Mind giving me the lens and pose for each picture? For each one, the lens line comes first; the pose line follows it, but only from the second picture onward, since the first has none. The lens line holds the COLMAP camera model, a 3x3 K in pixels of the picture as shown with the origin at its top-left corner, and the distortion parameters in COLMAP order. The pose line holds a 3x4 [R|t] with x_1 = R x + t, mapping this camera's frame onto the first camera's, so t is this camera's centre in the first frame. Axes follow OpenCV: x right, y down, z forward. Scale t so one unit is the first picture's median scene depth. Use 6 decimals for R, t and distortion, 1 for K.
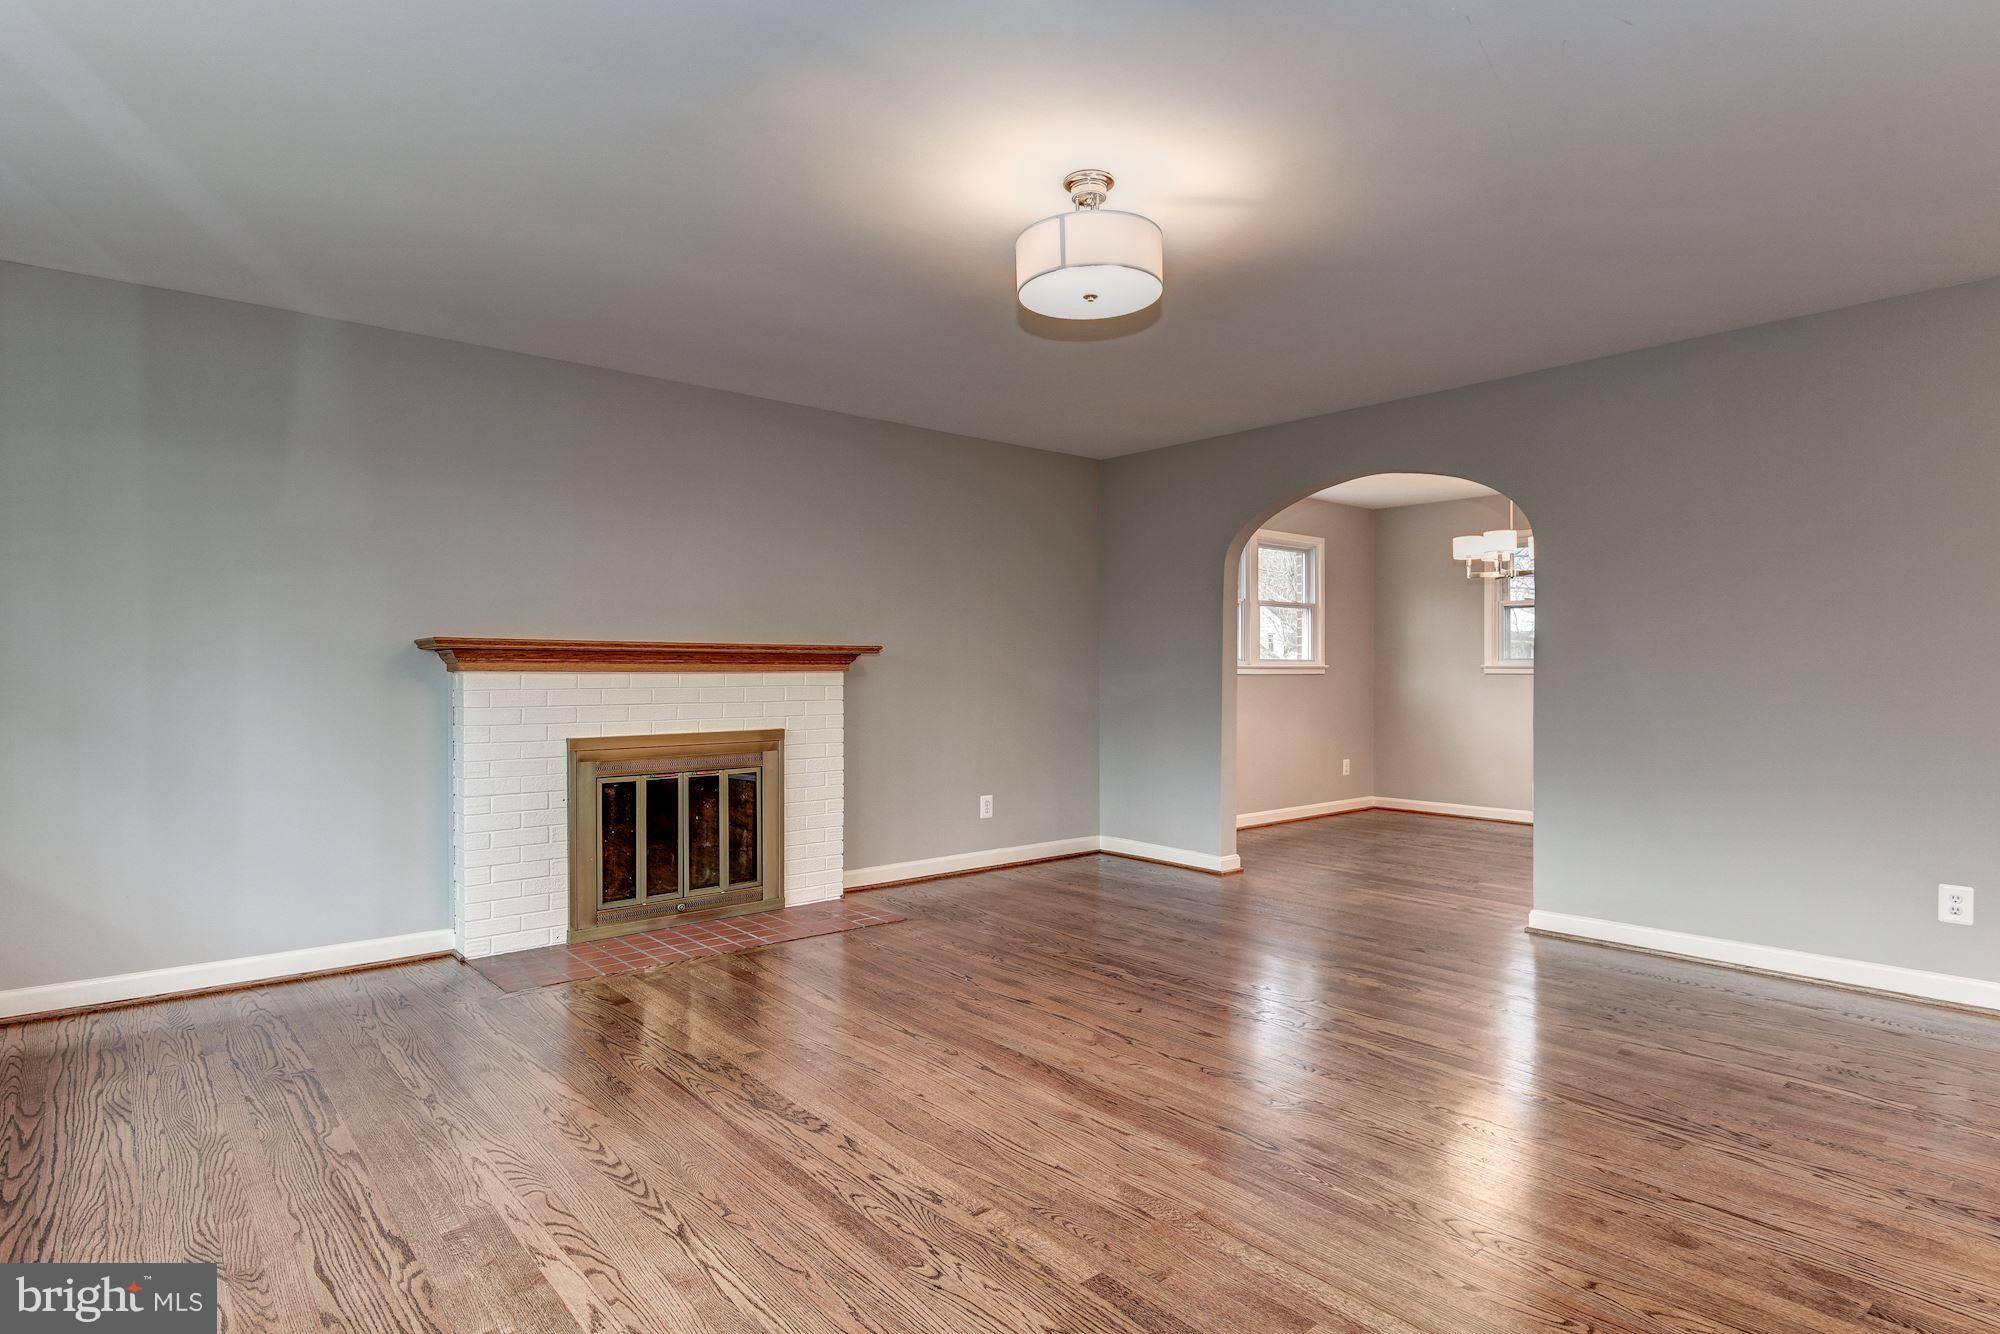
lens RADIAL K [[1072.9, 0, 1000.0], [0, 1072.9, 667.0], [0, 0, 1]] dist [-0.001604, -0.000254]
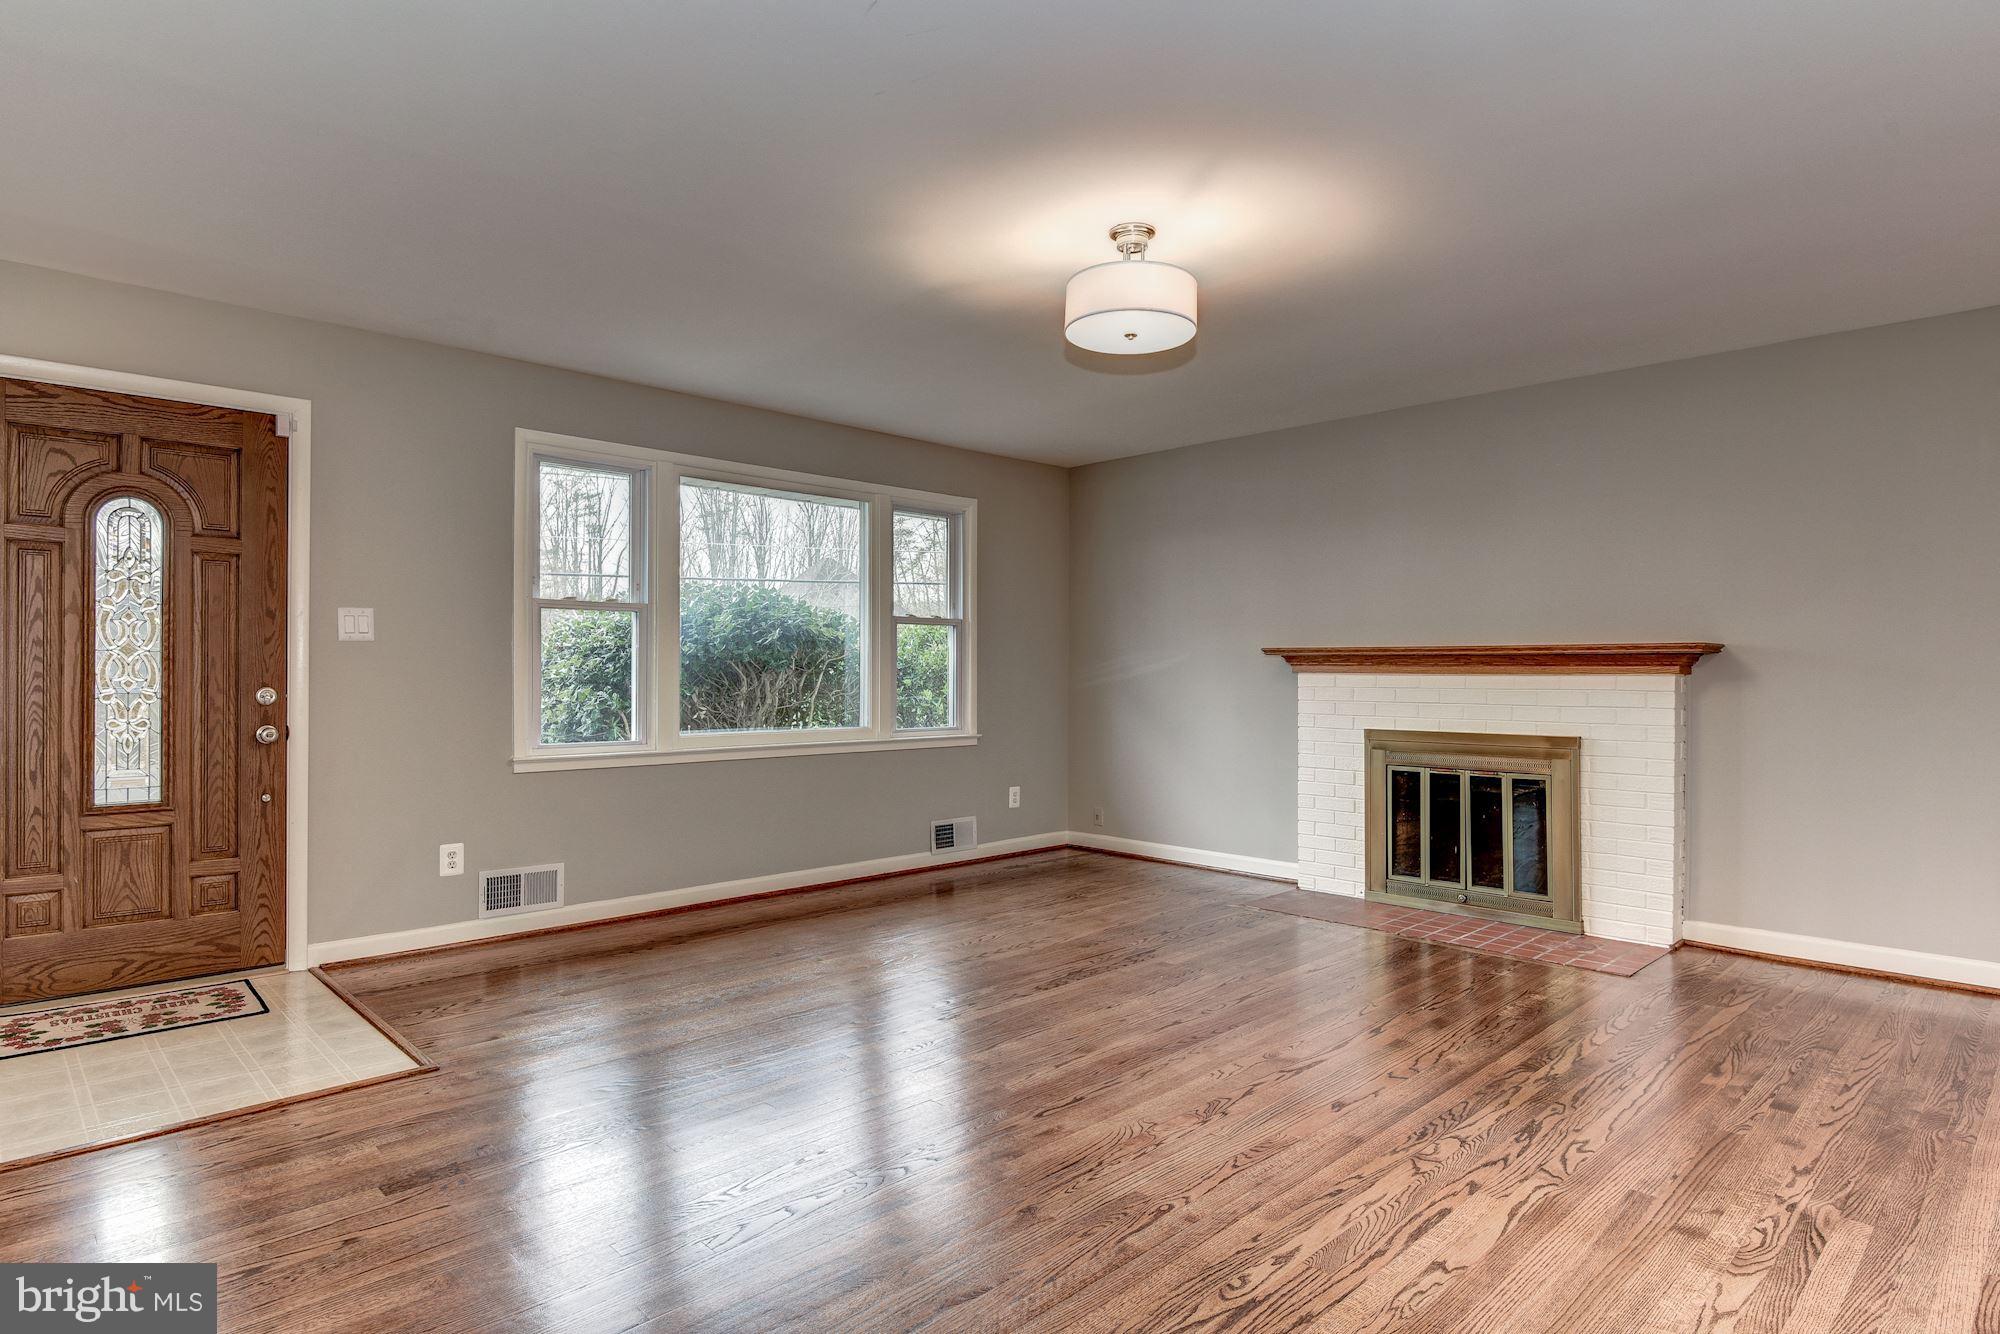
lens RADIAL K [[1072.9, 0, 1000.0], [0, 1072.9, 667.0], [0, 0, 1]] dist [-0.001604, -0.000254]
pose [[0.062371, -0.003429, -0.998047, 0.771026], [0.000741, 0.999994, -0.003390, 0.001063], [0.998053, -0.000529, 0.062373, 0.516727]]
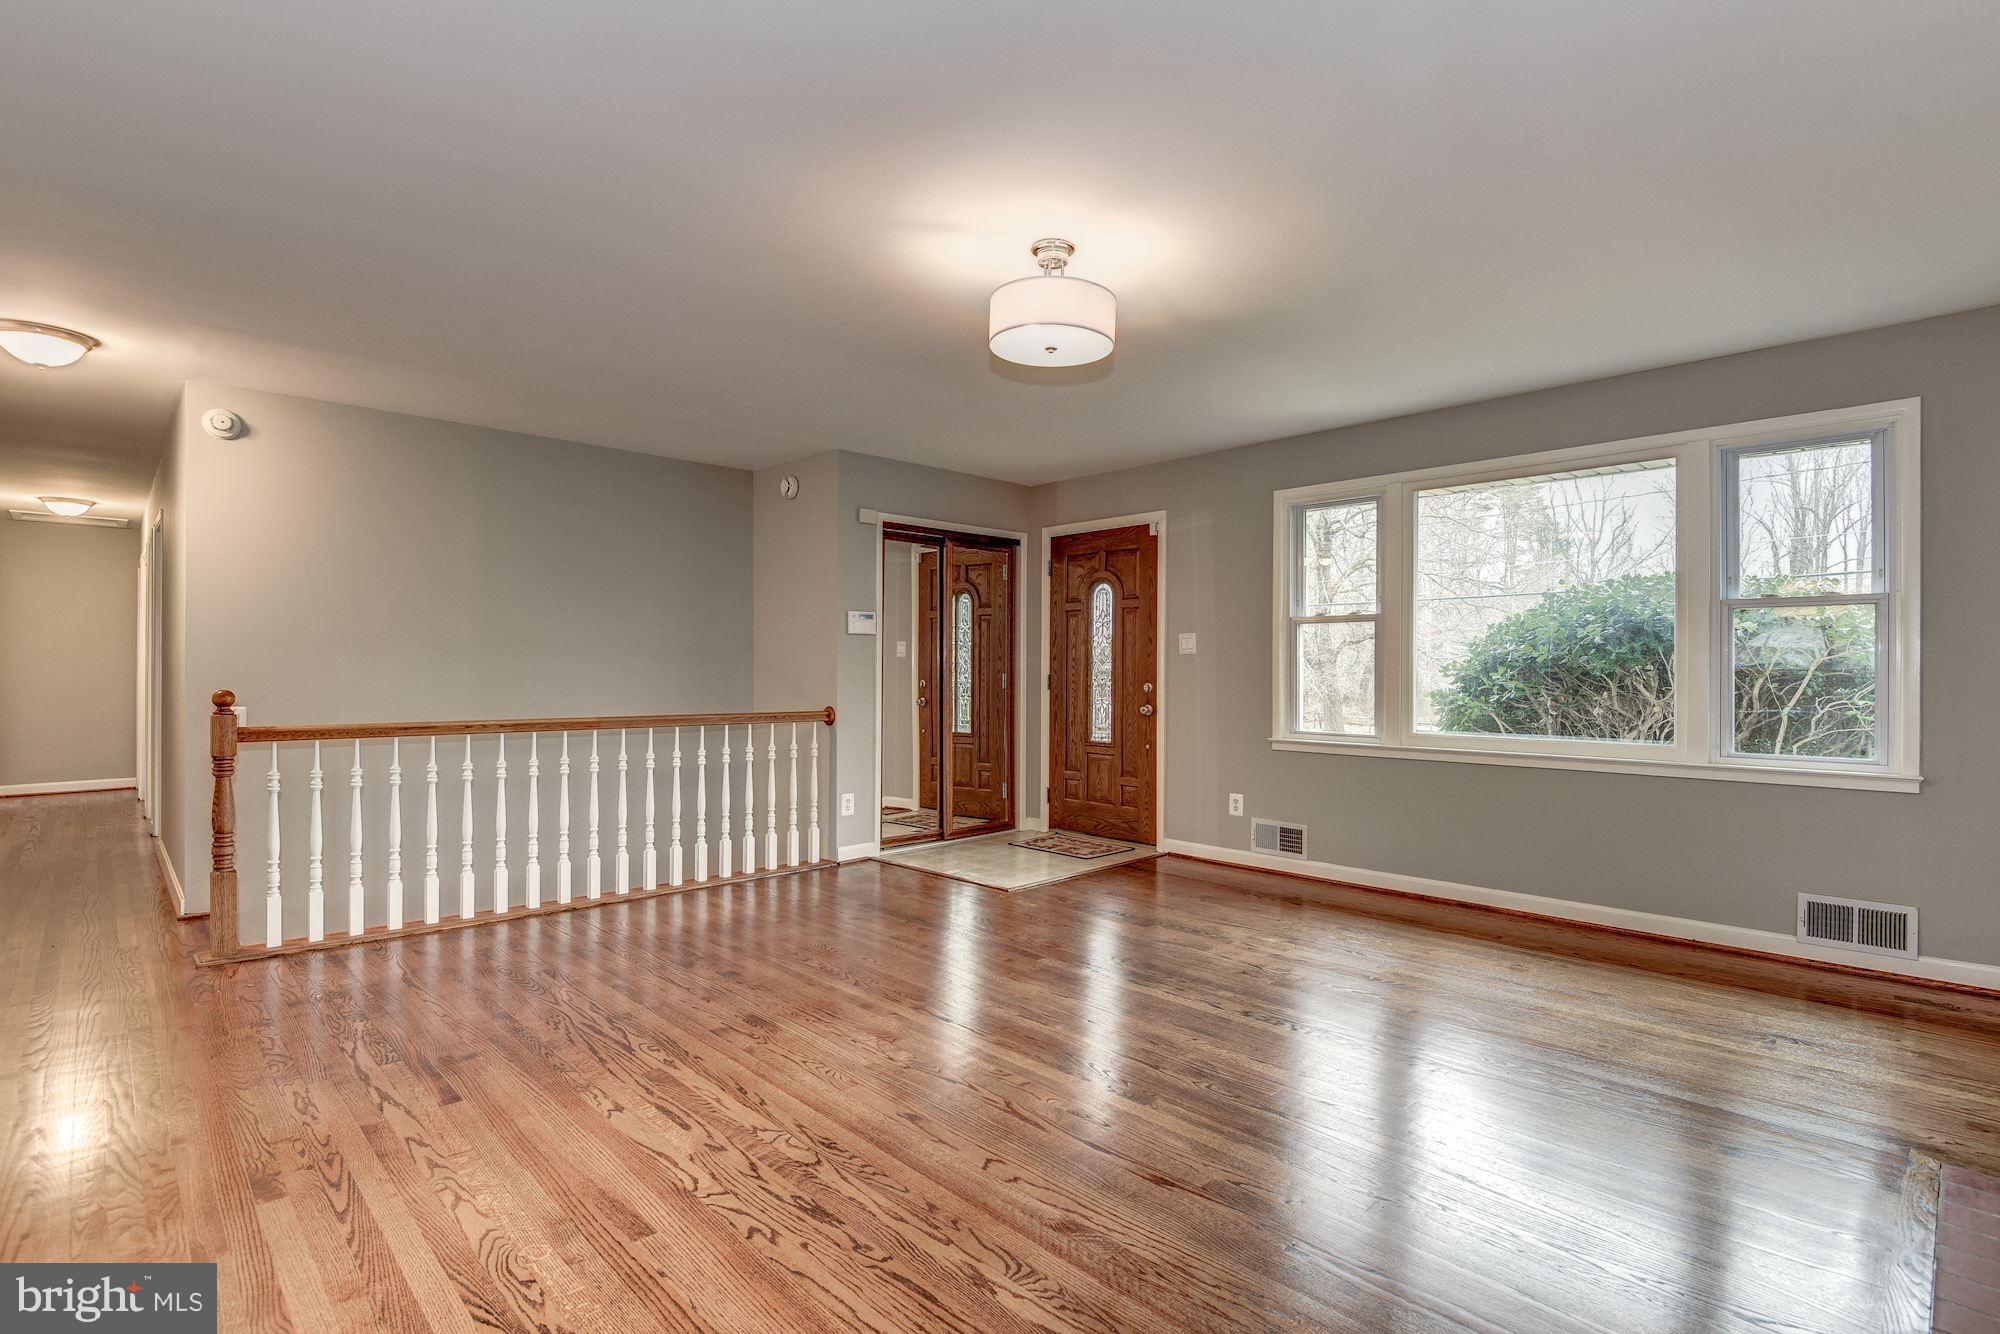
lens RADIAL K [[939.8, 0, 1012.4], [0, 939.8, 662.4], [0, 0, 1]] dist [0.001628, 0.000036]
pose [[-0.997029, -0.004763, -0.076874, 0.131827], [-0.003736, 0.999902, -0.013495, 0.004919], [0.076930, -0.013167, -0.996950, 1.304740]]
